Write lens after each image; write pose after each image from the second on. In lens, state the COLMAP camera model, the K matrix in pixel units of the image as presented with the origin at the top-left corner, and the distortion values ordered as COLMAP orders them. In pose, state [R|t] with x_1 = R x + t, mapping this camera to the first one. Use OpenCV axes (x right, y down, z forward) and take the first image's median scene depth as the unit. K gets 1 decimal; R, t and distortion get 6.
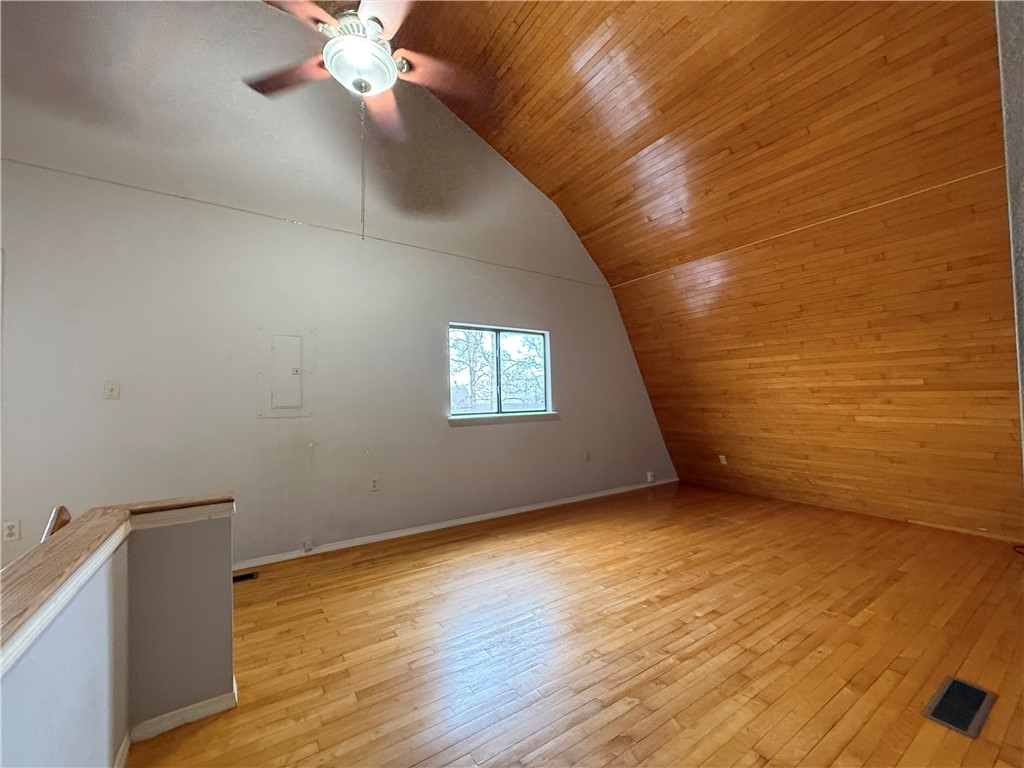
lens RADIAL K [[406.7, 0, 508.2], [0, 406.7, 383.9], [0, 0, 1]] dist [-0.000795, 0.000004]
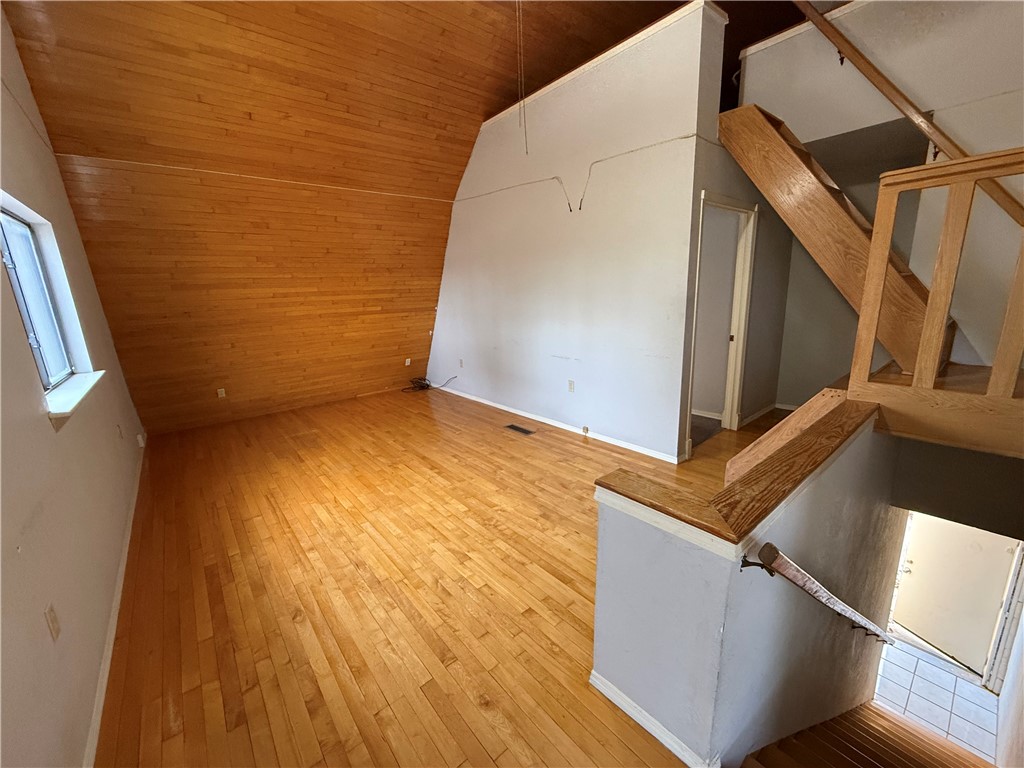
lens RADIAL K [[406.7, 0, 508.2], [0, 406.7, 383.9], [0, 0, 1]] dist [-0.000795, 0.000004]
pose [[-0.111350, -0.201924, 0.973051, -0.736590], [0.007906, 0.978929, 0.204049, -0.038494], [-0.993750, 0.030413, -0.107407, 0.667765]]
